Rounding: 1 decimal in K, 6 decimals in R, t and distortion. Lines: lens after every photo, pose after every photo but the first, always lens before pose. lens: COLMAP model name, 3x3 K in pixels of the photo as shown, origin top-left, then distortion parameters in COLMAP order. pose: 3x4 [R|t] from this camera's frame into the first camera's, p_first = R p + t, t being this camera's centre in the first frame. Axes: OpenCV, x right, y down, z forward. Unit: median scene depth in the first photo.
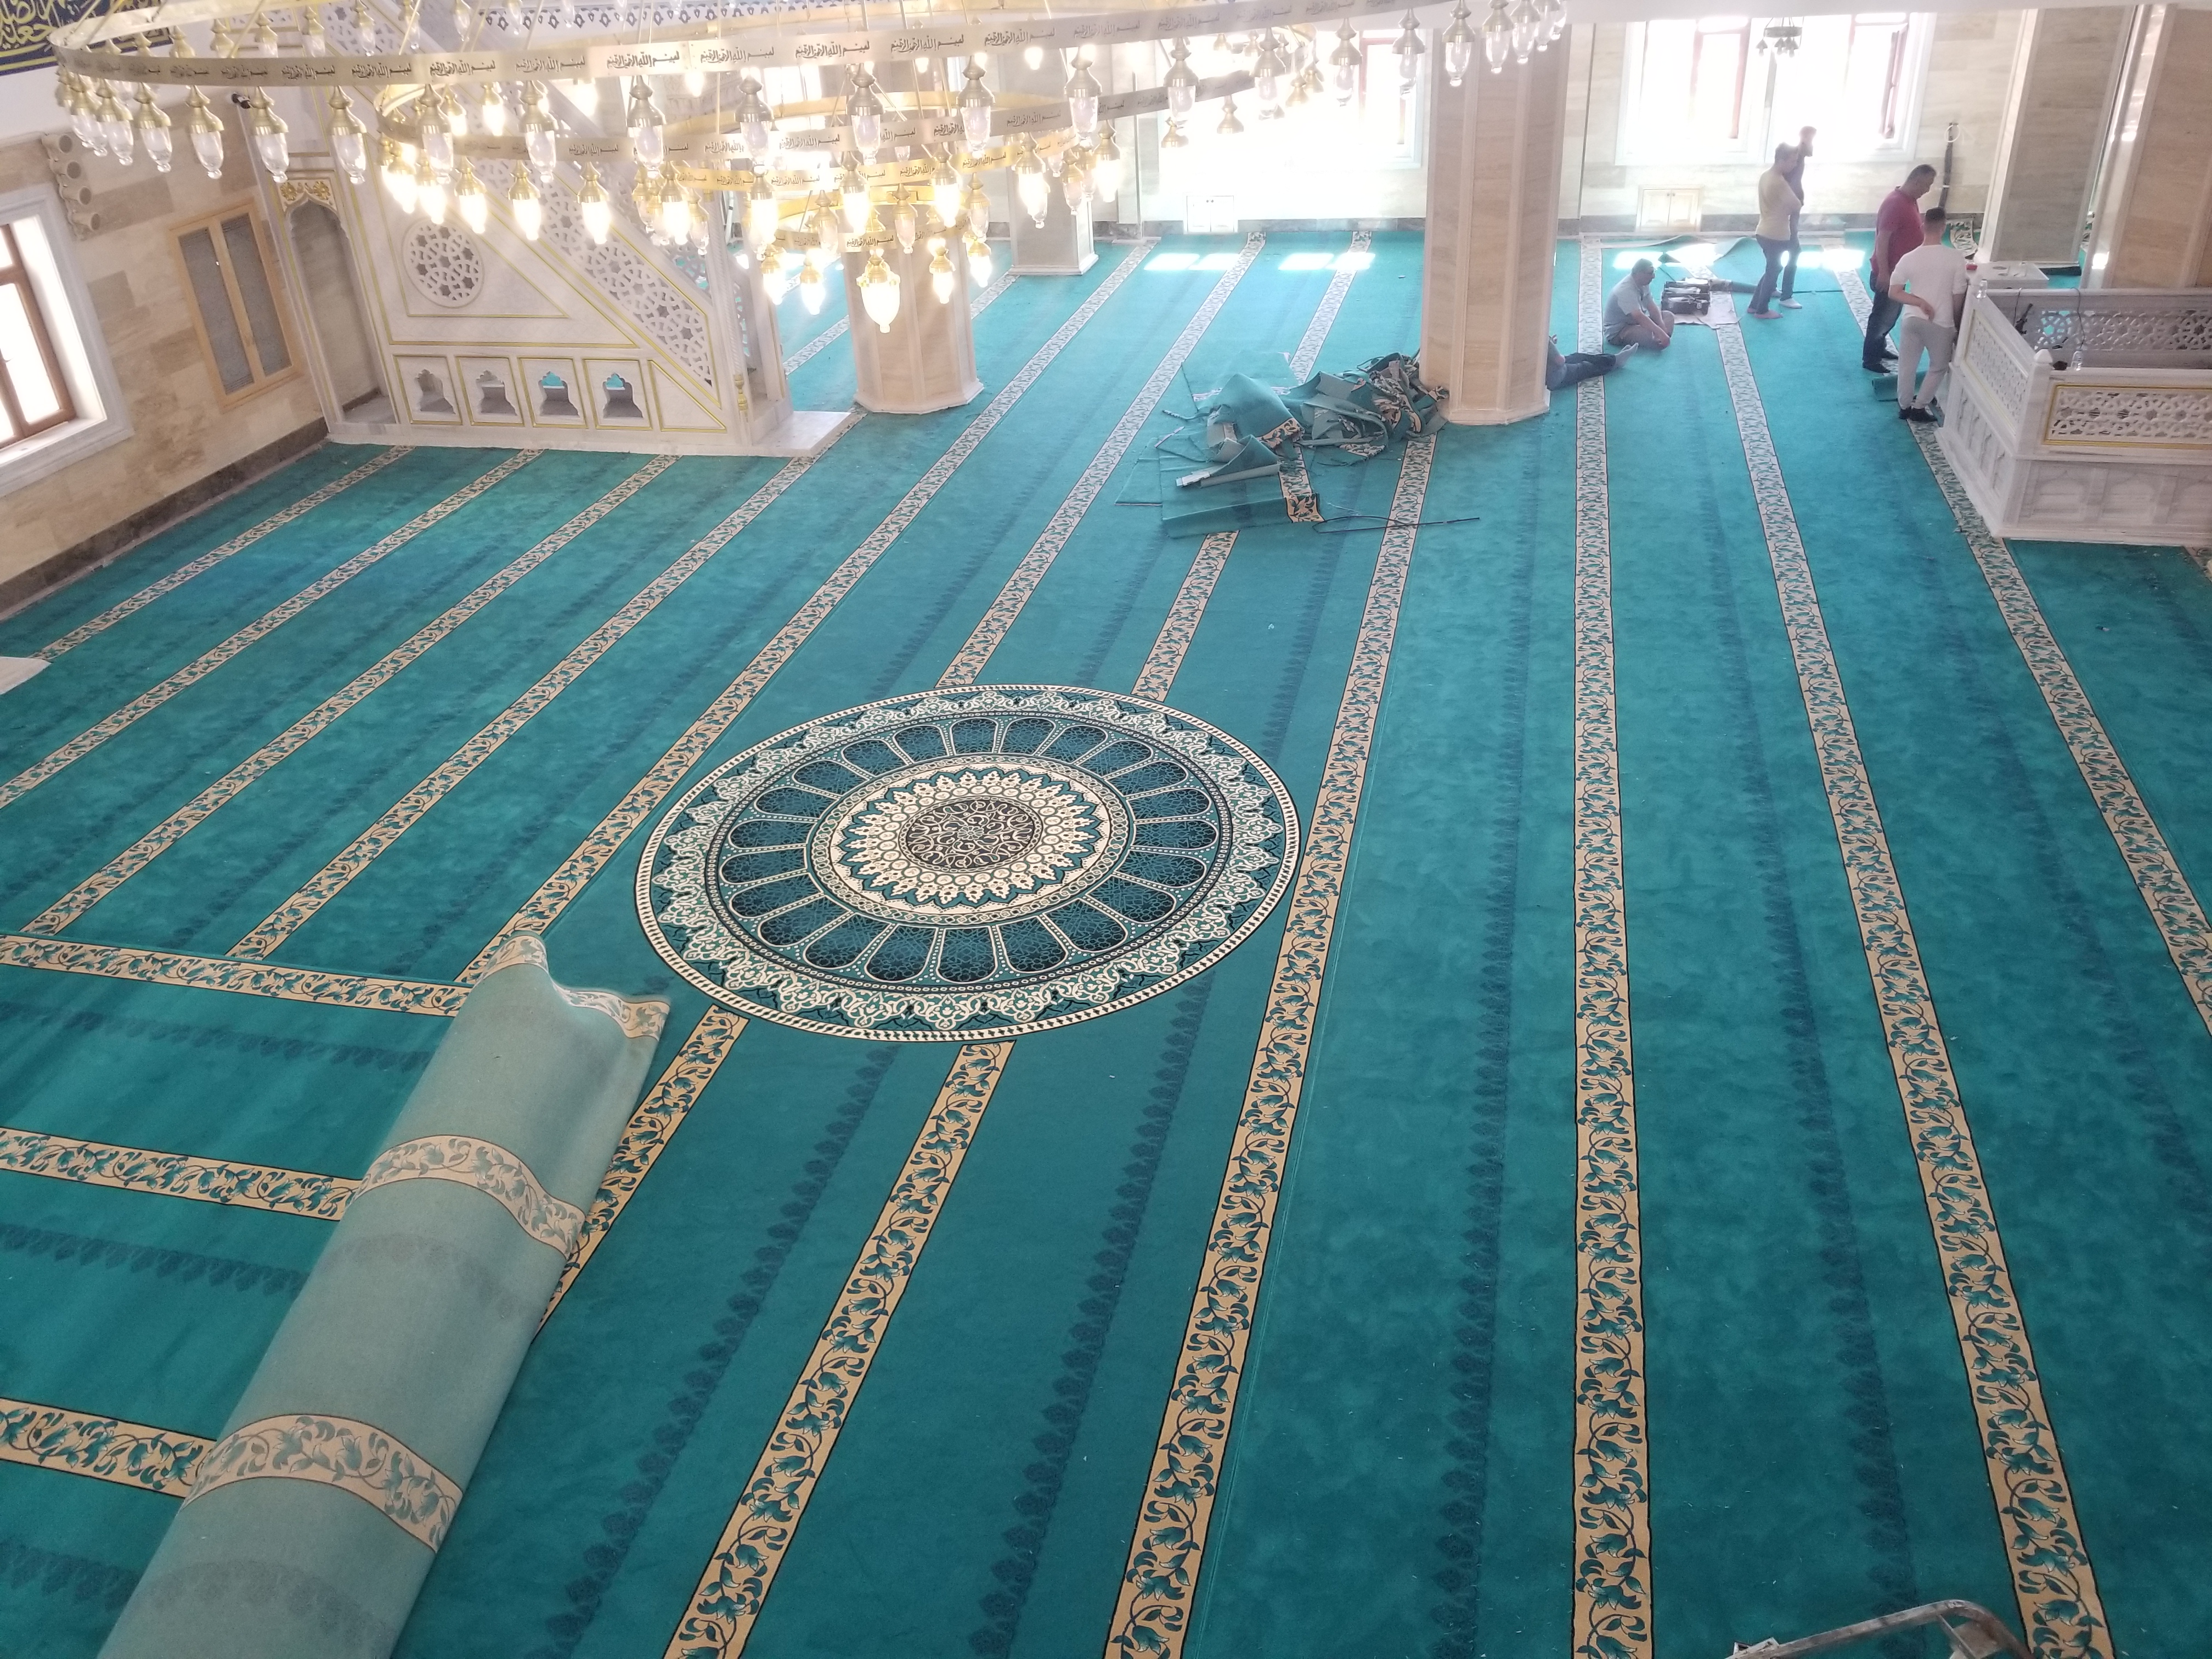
lens RADIAL K [[1718.0, 0, 1079.3], [0, 1718.0, 789.7], [0, 0, 1]] dist [0.110885, -0.200363]
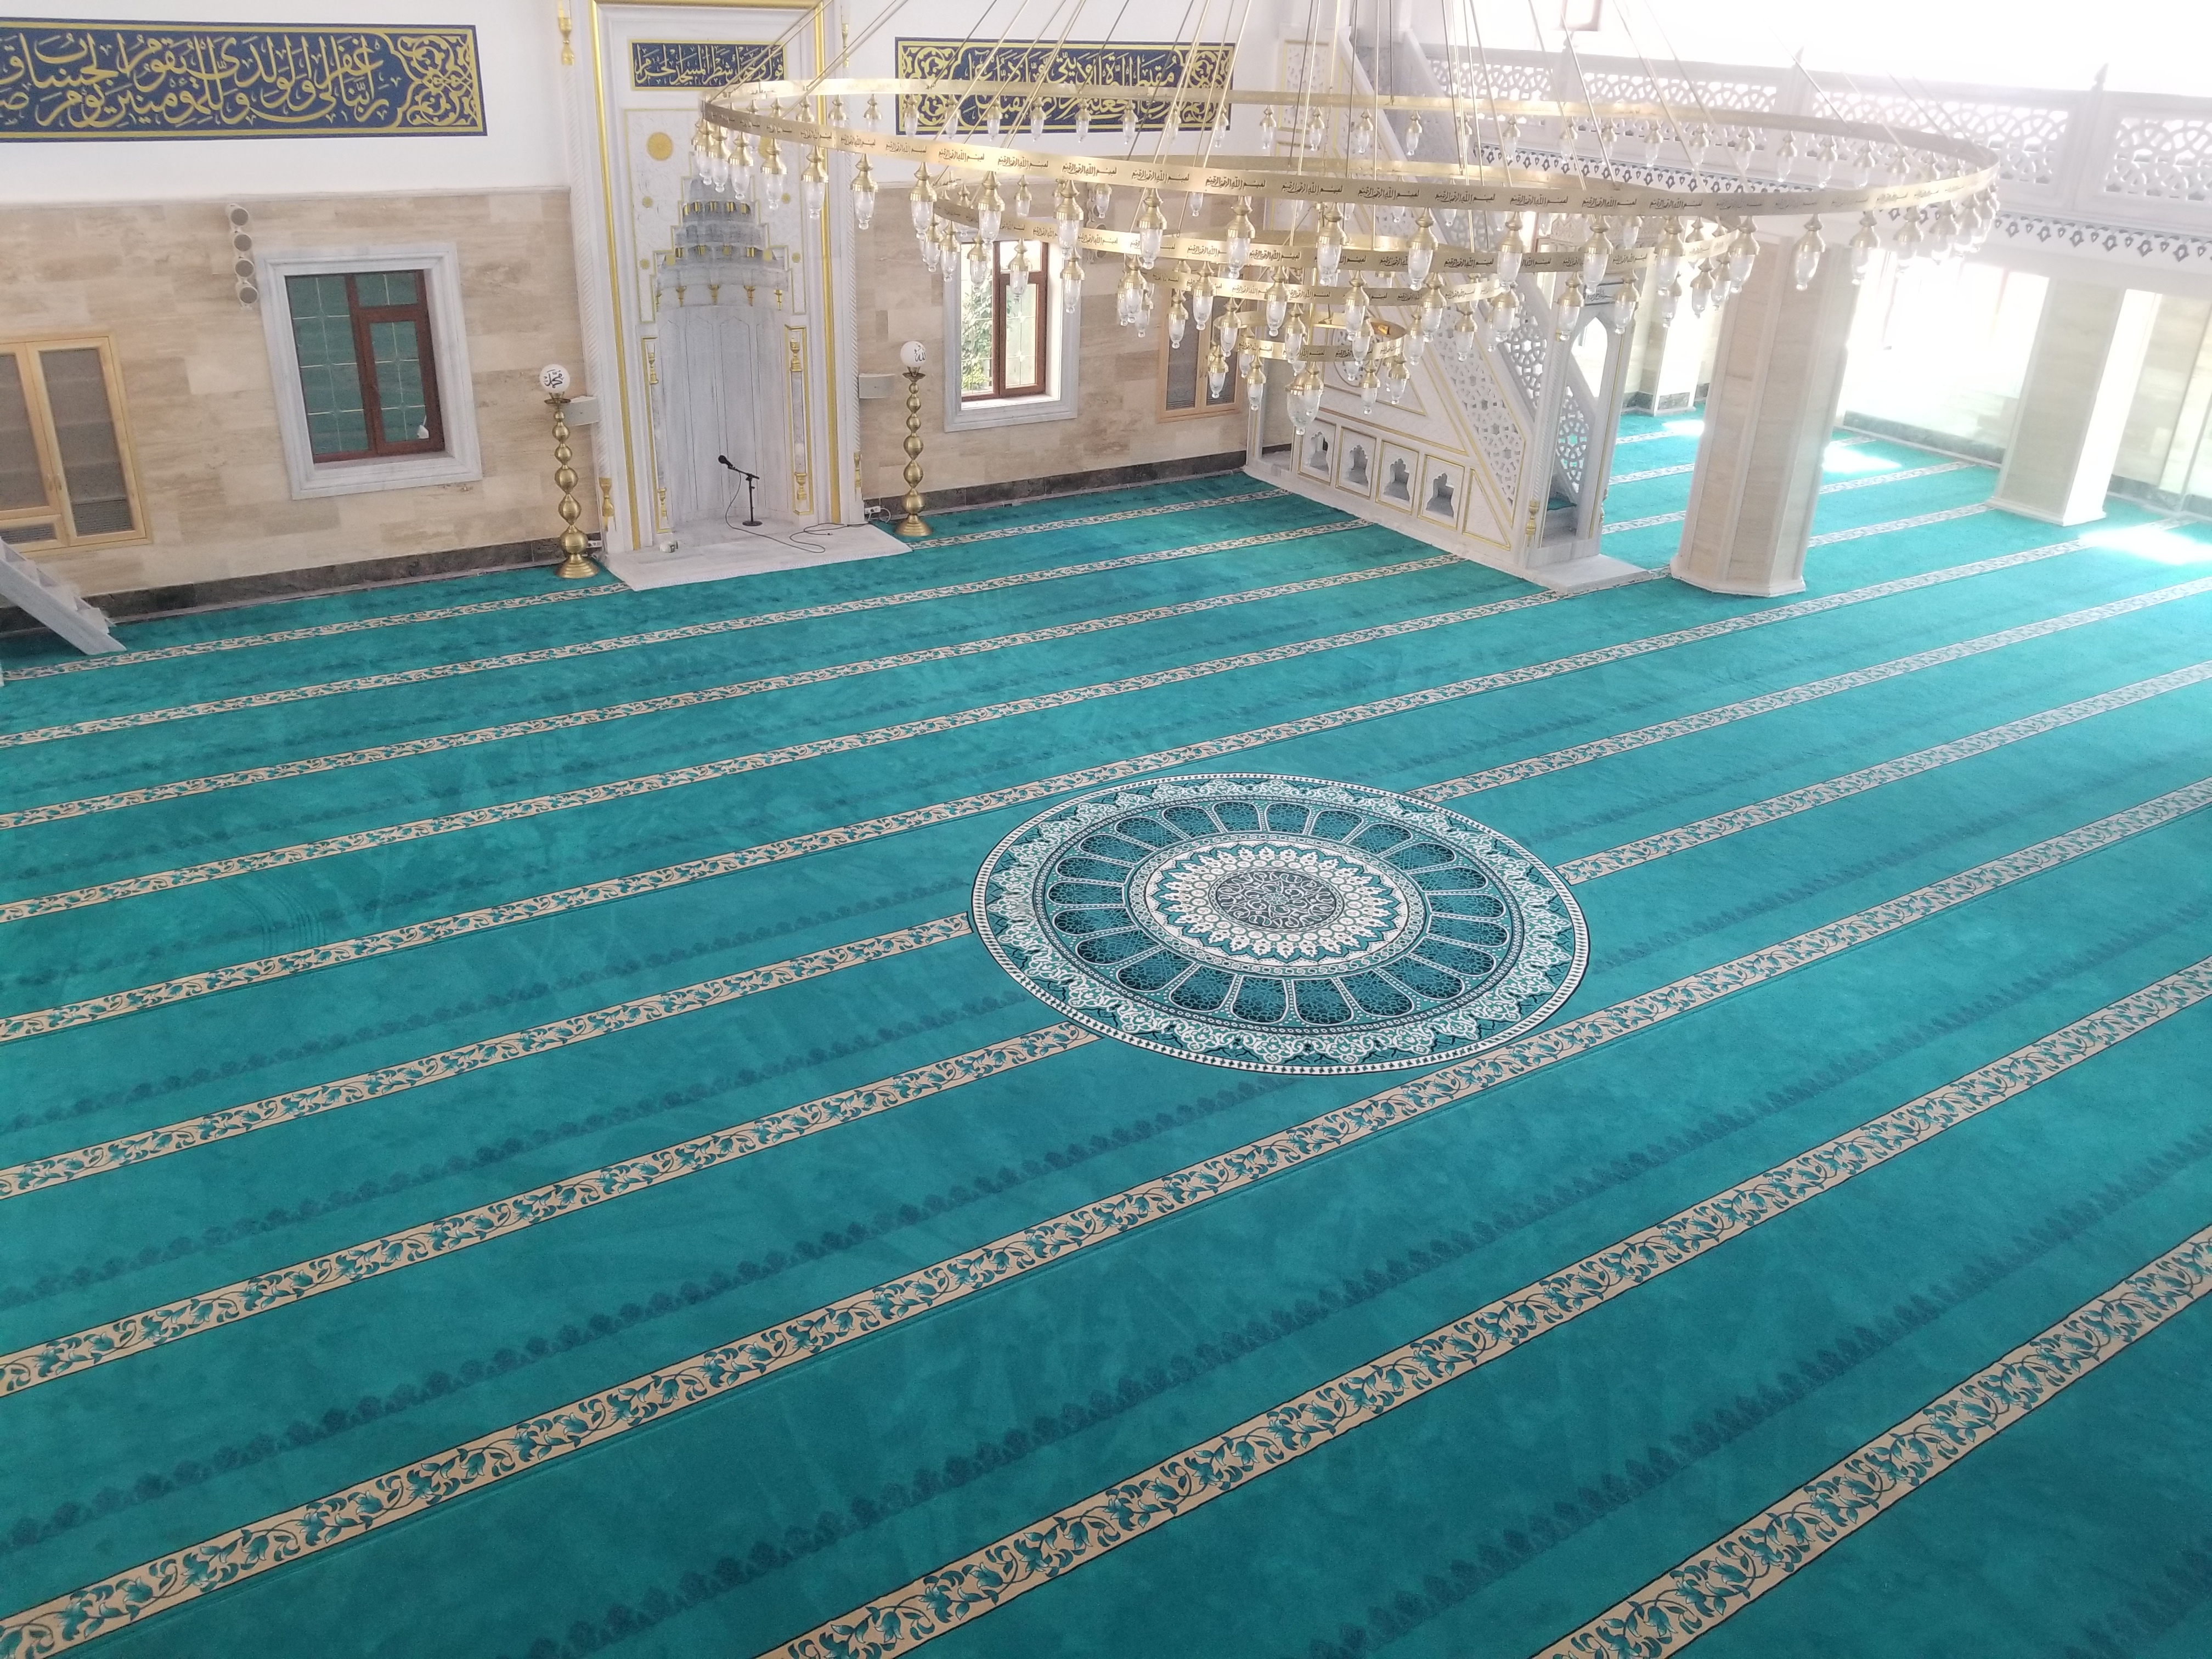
lens RADIAL K [[1718.0, 0, 1079.3], [0, 1718.0, 789.7], [0, 0, 1]] dist [0.110885, -0.200363]
pose [[0.719350, 0.365210, -0.590894, 0.449178], [-0.406763, 0.911009, 0.067872, -0.058733], [0.563098, 0.191530, 0.803889, 0.043174]]
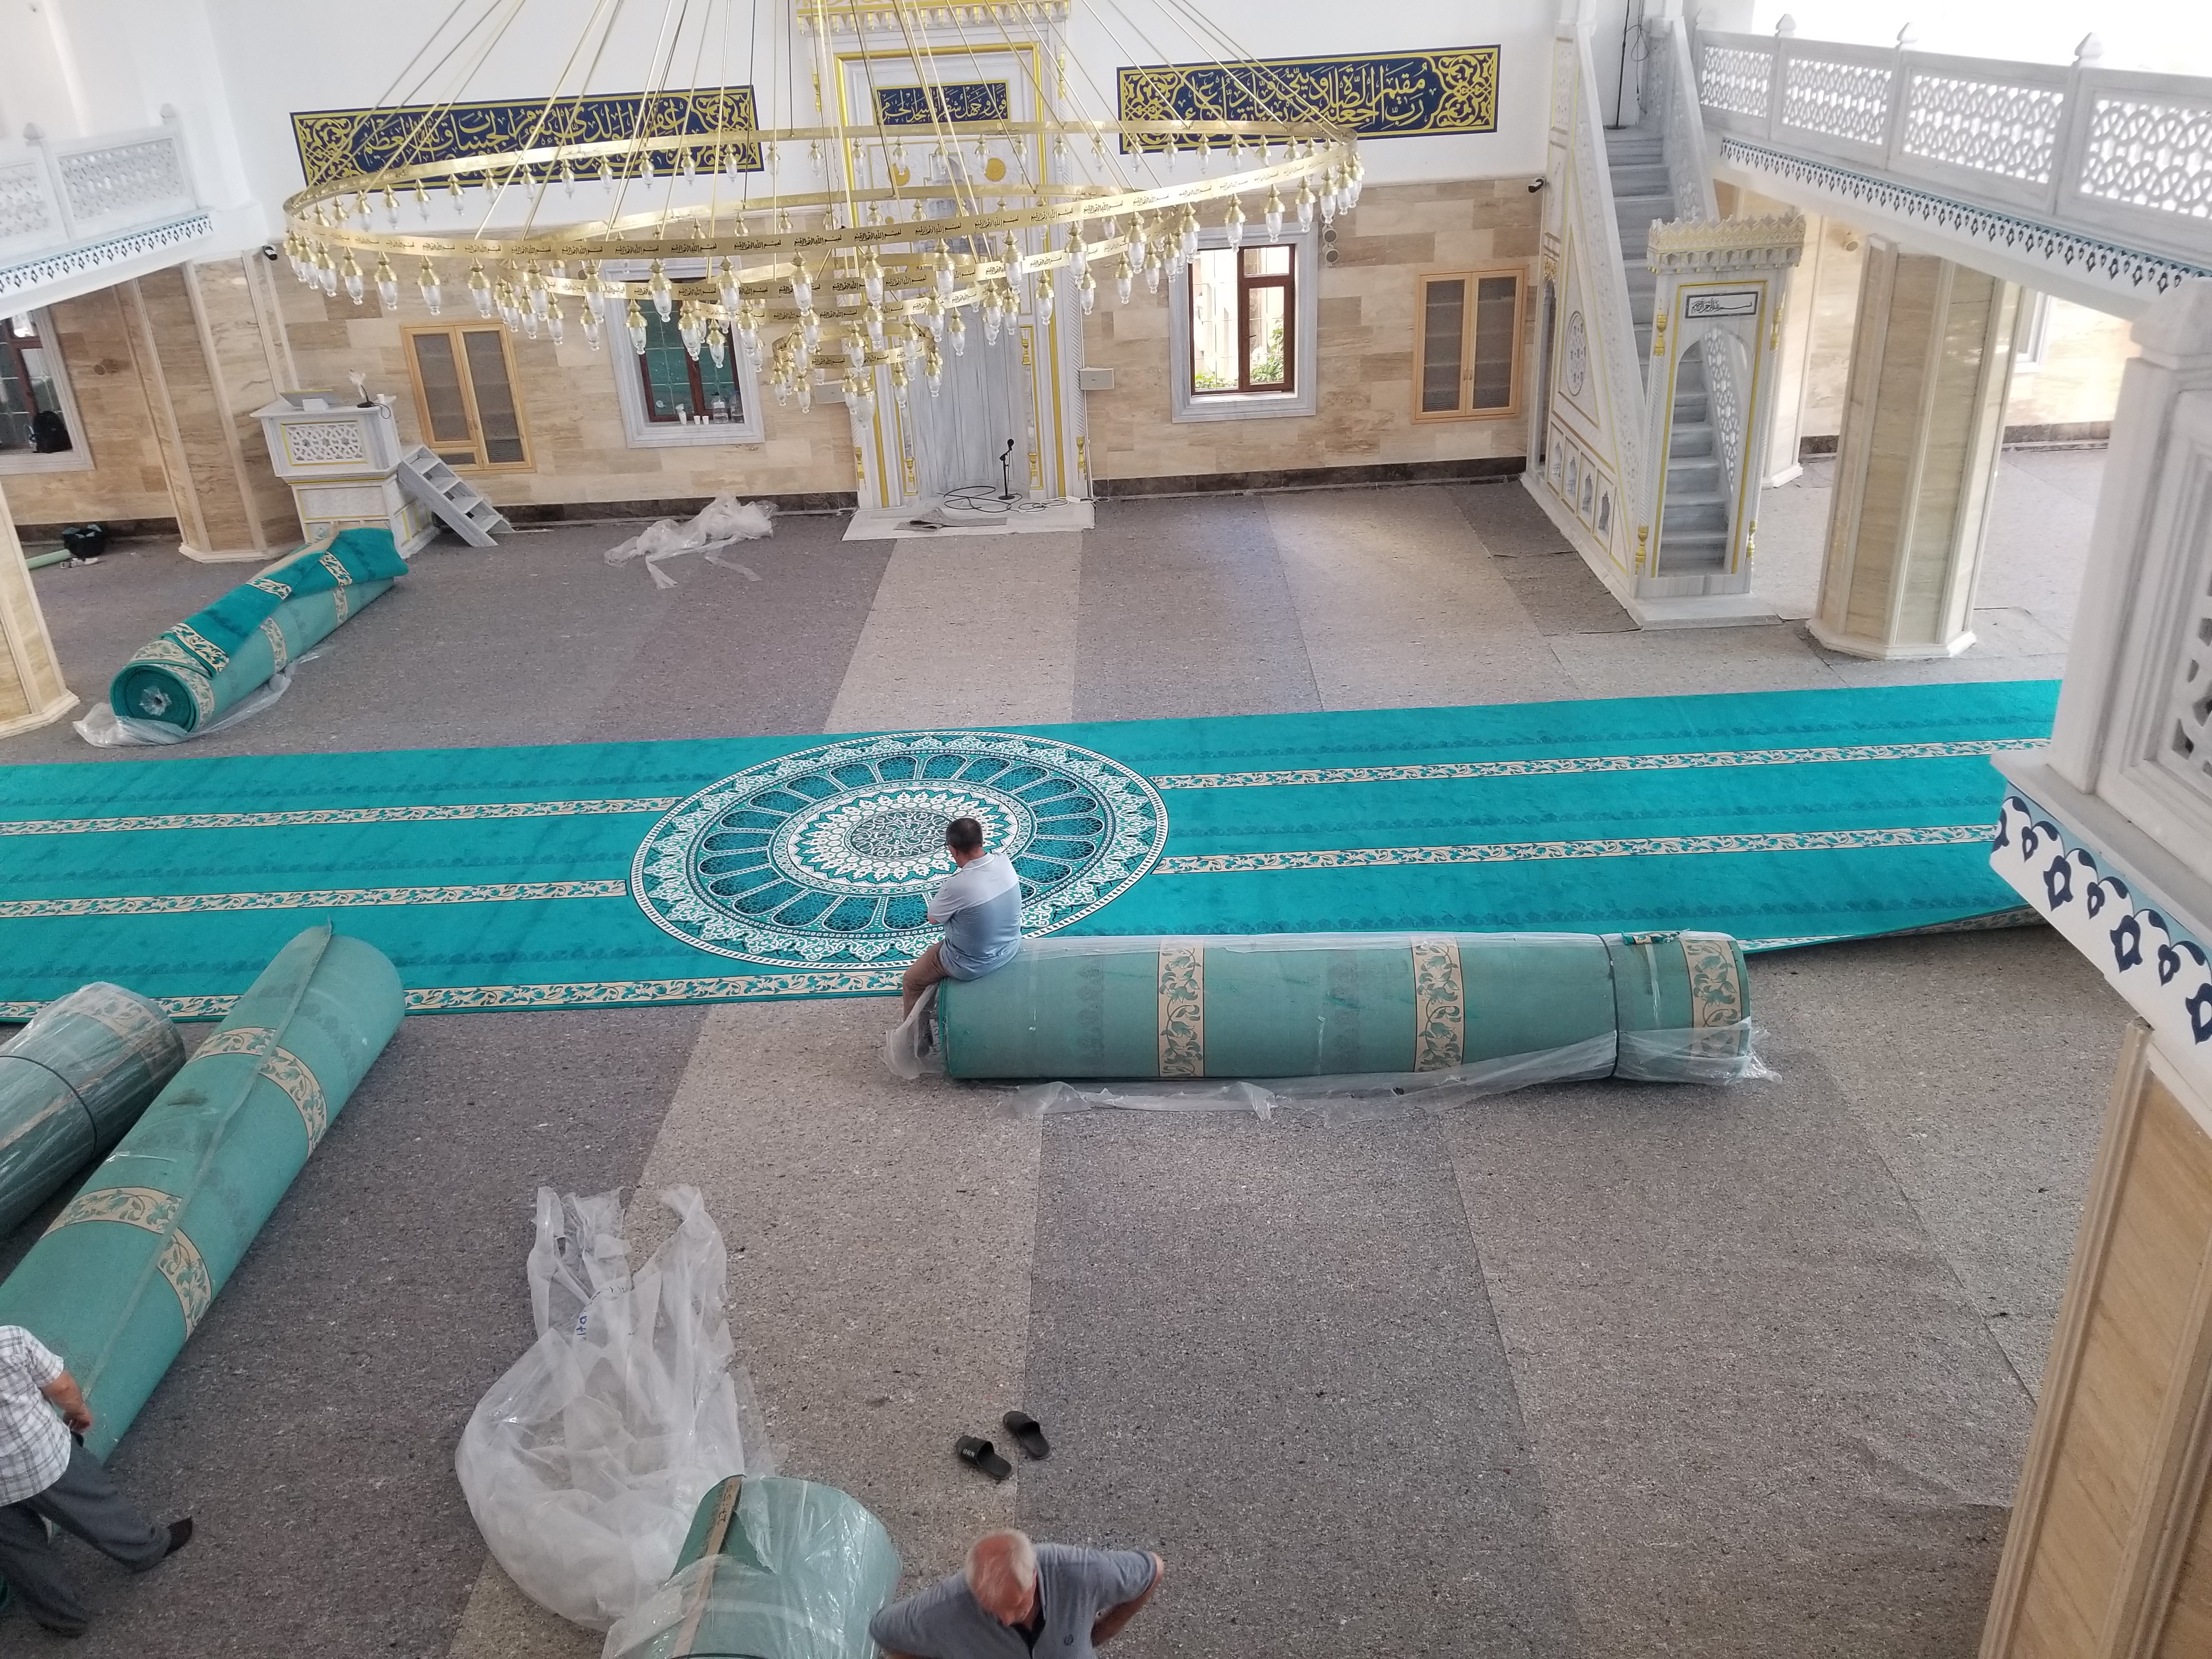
lens RADIAL K [[1724.3, 0, 1053.4], [0, 1724.3, 794.3], [0, 0, 1]] dist [0.114164, -0.213304]
pose [[0.215646, 0.456042, -0.863436, 1.000447], [-0.443410, 0.833551, 0.329514, -0.447010], [0.869991, 0.311798, 0.381966, 0.587565]]
